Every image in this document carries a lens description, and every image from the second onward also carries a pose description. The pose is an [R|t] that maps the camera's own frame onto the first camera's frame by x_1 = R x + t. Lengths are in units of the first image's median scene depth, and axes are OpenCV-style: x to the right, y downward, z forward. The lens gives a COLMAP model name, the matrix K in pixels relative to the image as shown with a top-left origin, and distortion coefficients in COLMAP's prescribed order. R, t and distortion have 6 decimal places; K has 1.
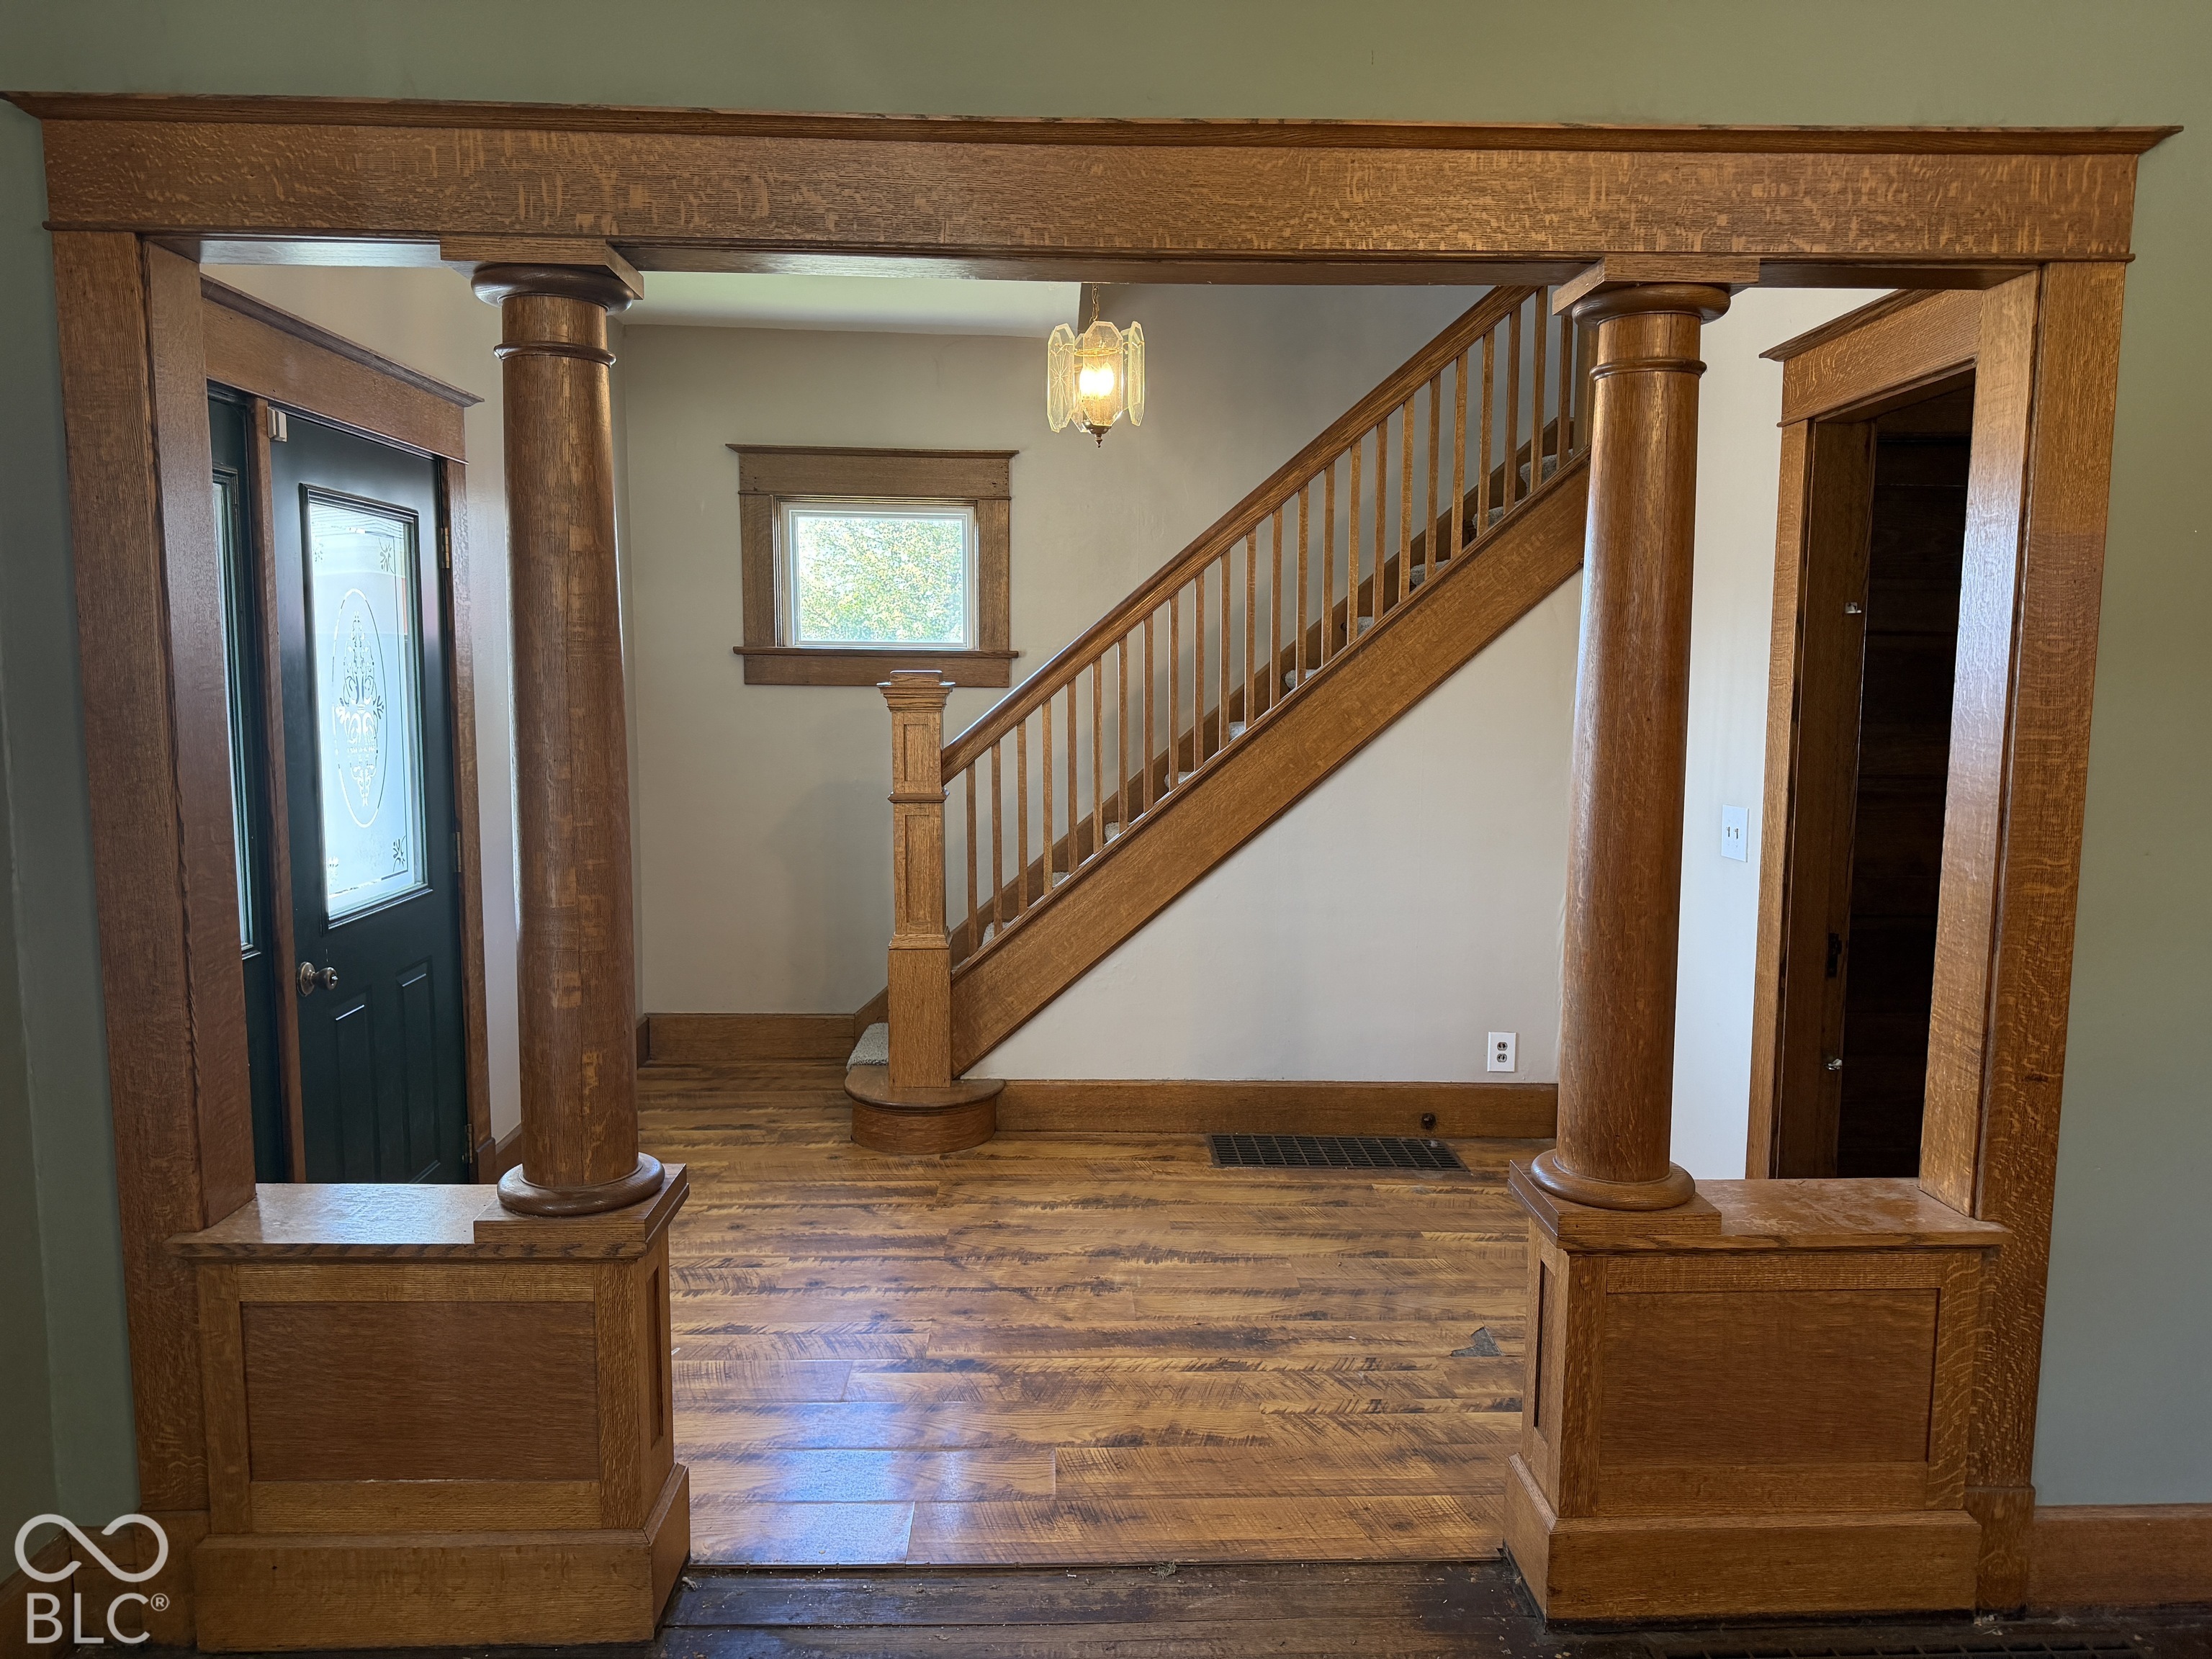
lens RADIAL K [[1548.7, 0, 1107.3], [0, 1548.7, 828.6], [0, 0, 1]] dist [0.000109, -0.000436]
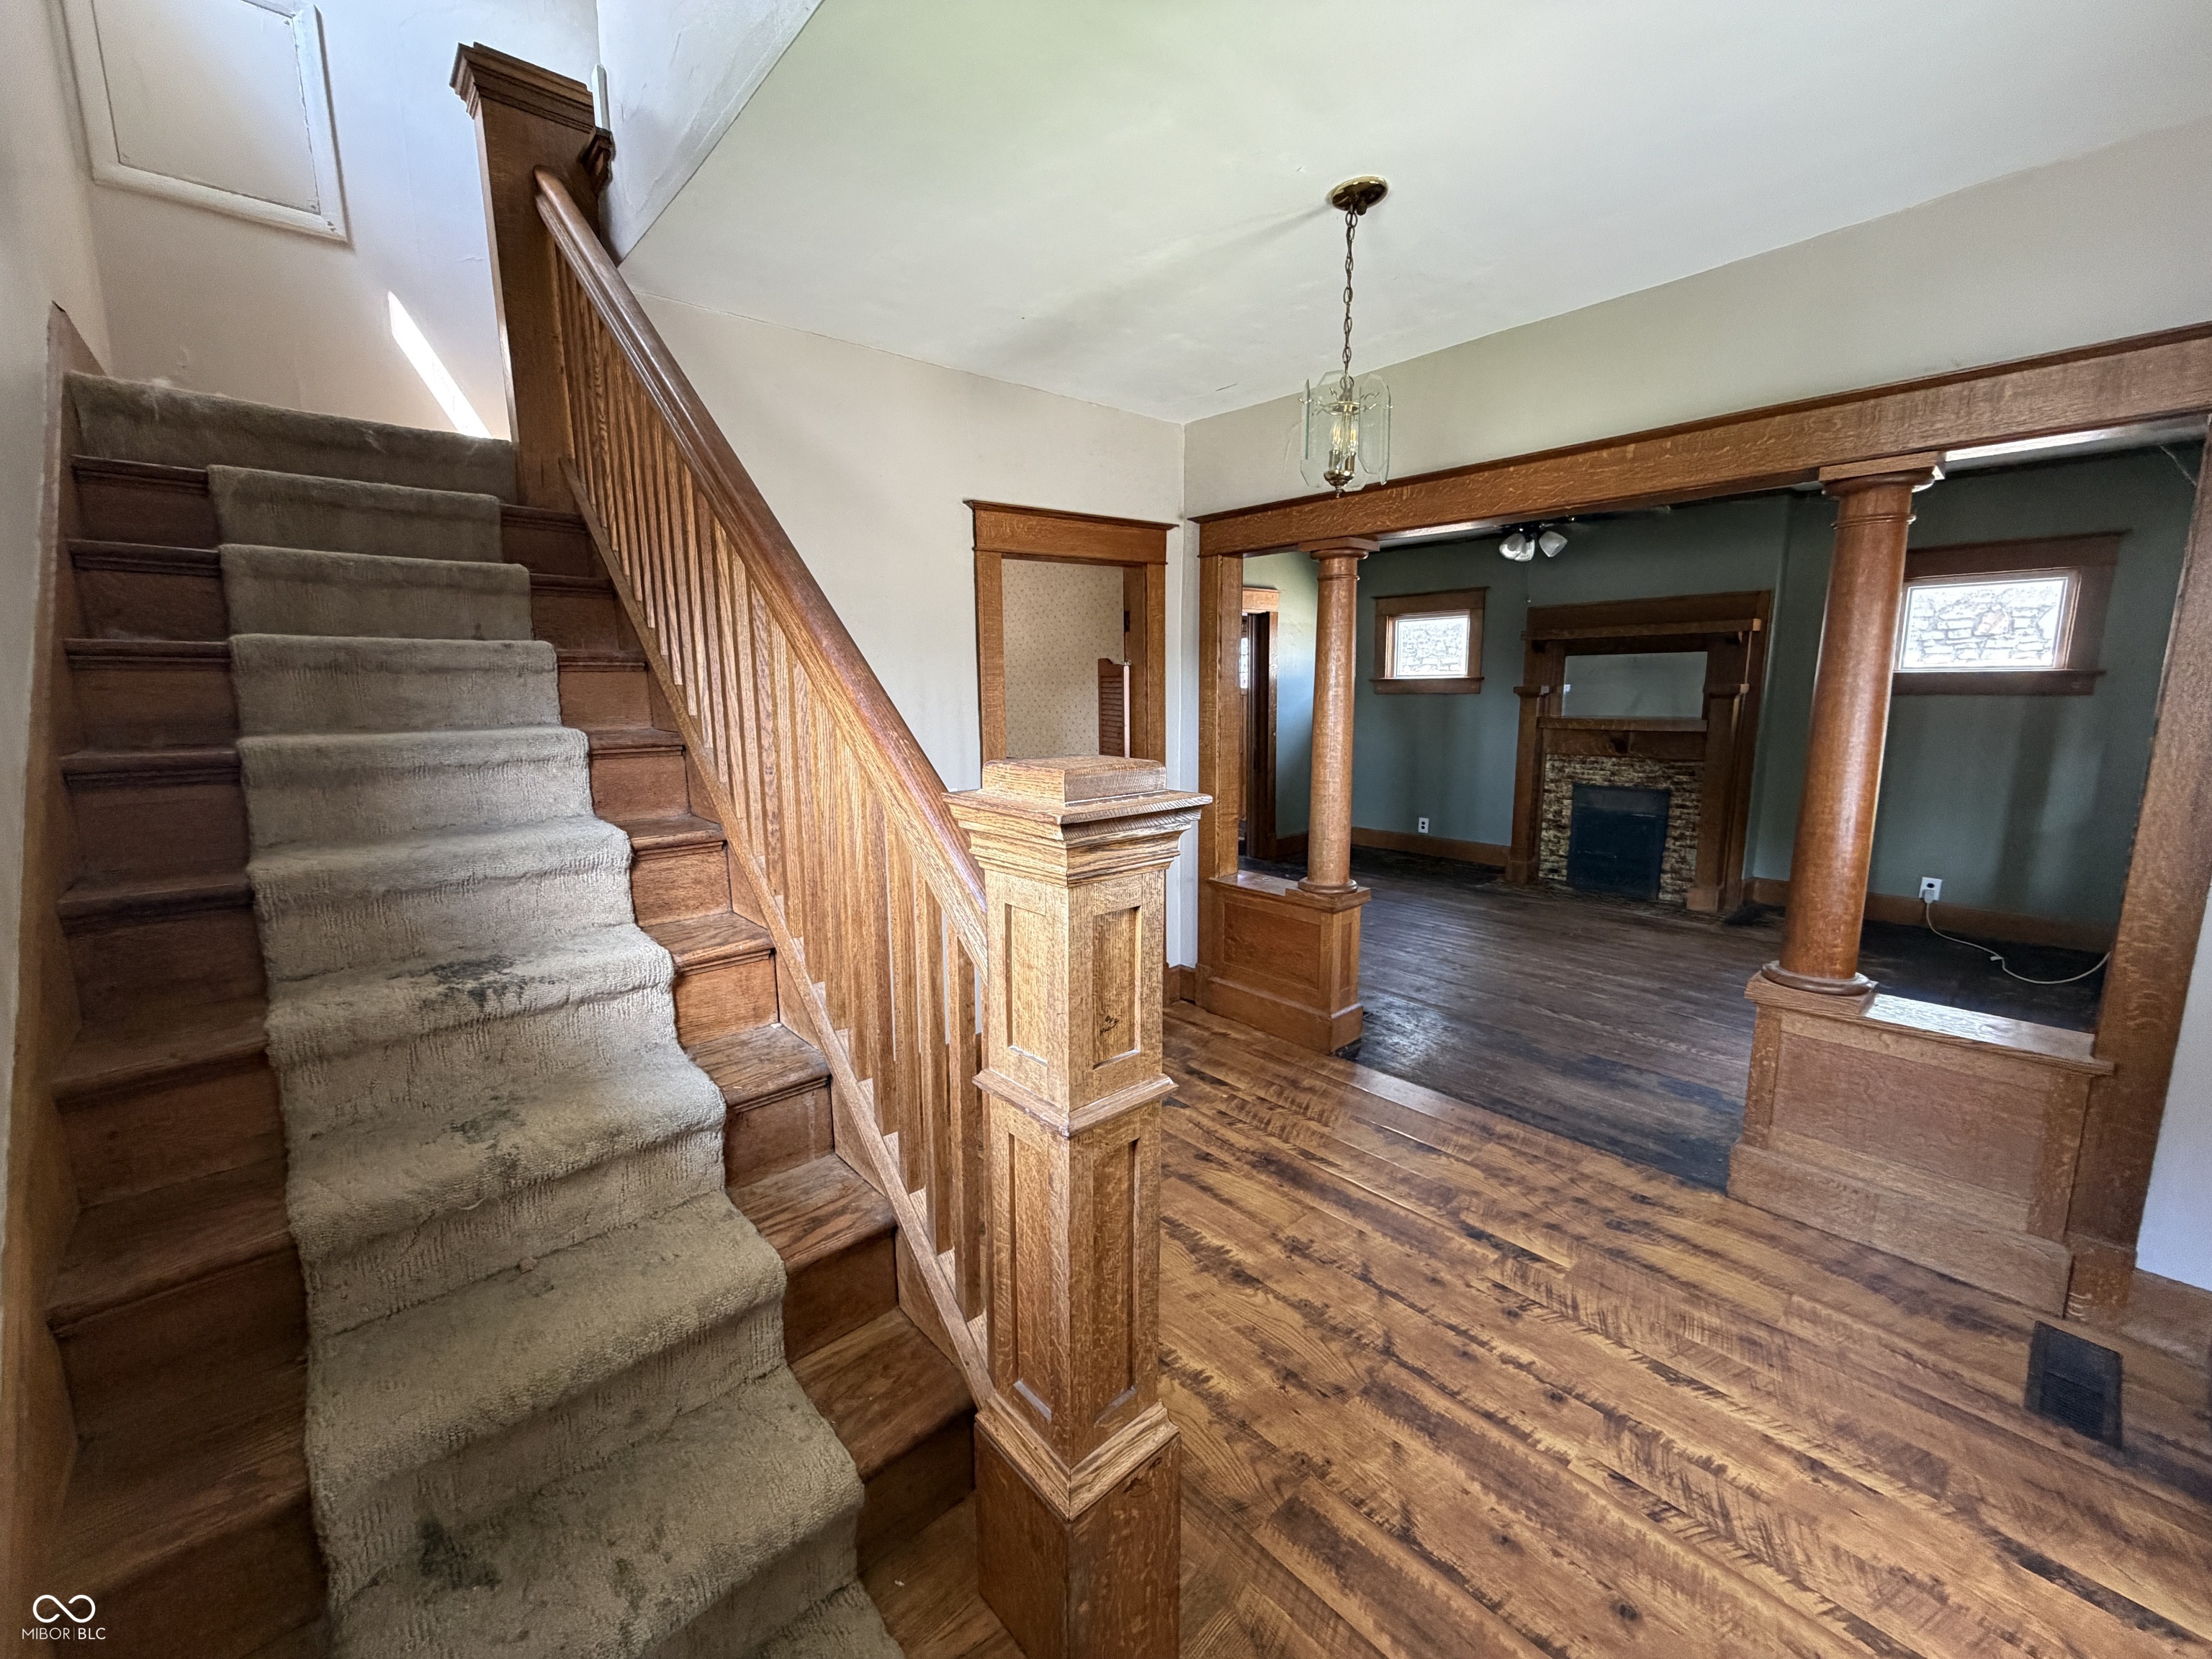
lens RADIAL K [[889.5, 0, 1106.2], [0, 889.5, 823.7], [0, 0, 1]] dist [0.000801, -0.000158]
pose [[-0.644068, -0.128585, 0.754084, -0.371578], [0.085808, 0.967406, 0.238249, -0.177496], [-0.760140, 0.218155, -0.612042, 1.456687]]
